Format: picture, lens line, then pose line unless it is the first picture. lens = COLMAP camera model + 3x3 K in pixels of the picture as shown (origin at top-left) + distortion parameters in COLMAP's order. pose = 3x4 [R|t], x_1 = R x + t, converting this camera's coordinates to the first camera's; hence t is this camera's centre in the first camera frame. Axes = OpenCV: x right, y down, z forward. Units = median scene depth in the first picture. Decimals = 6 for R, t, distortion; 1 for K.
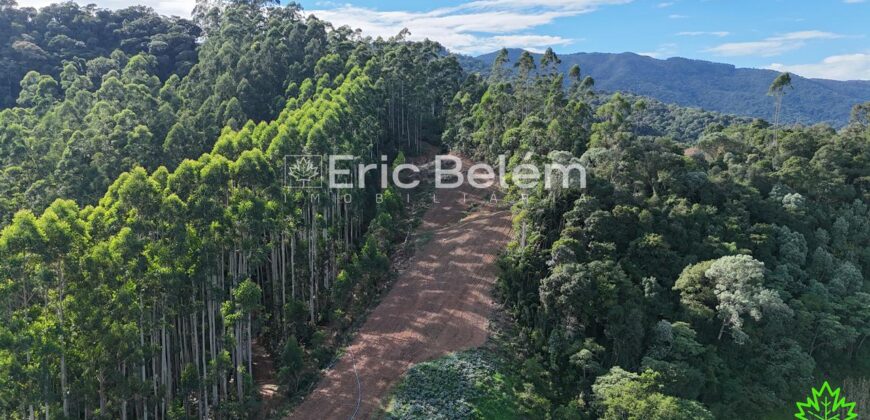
lens RADIAL K [[638.2, 0, 436.6], [0, 638.2, 209.5], [0, 0, 1]] dist [0.077367, -0.071087]
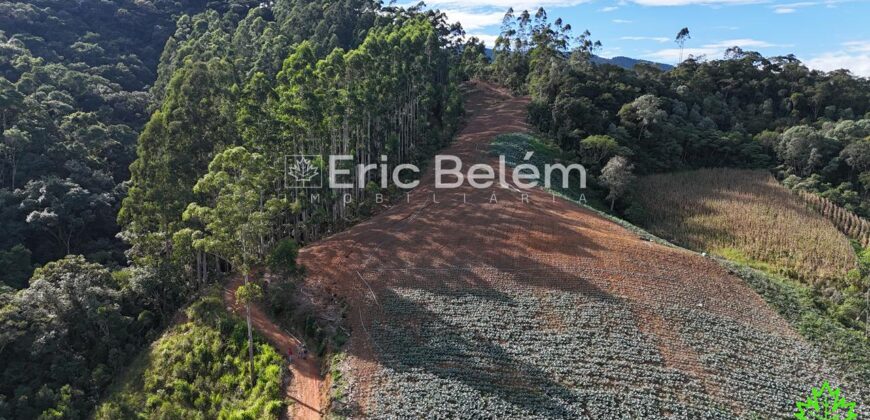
lens RADIAL K [[638.2, 0, 436.6], [0, 638.2, 209.5], [0, 0, 1]] dist [0.077367, -0.071087]
pose [[0.996808, 0.005855, 0.079623, -0.343015], [-0.006052, 0.999979, 0.002232, 0.410361], [-0.079608, -0.002707, 0.996823, -0.931972]]
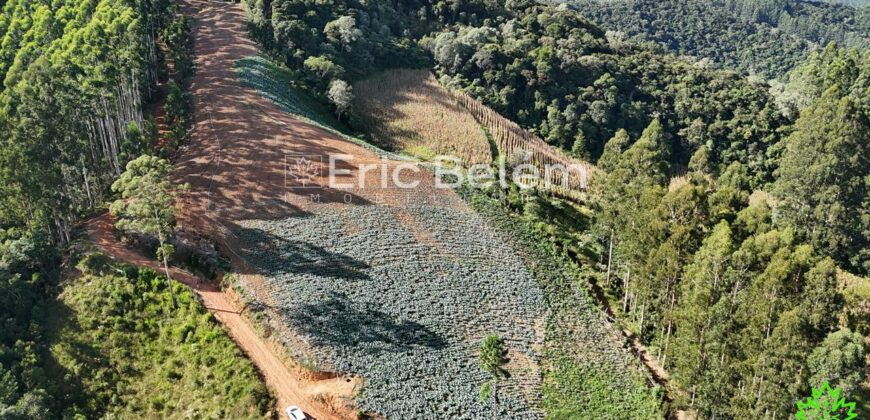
lens RADIAL K [[638.8, 0, 437.0], [0, 638.8, 212.6], [0, 0, 1]] dist [0.079740, -0.080682]
pose [[0.817697, -0.182016, 0.546116, -0.743015], [0.038724, 0.963939, 0.263292, 0.155052], [-0.574346, -0.194145, 0.795258, -1.332128]]
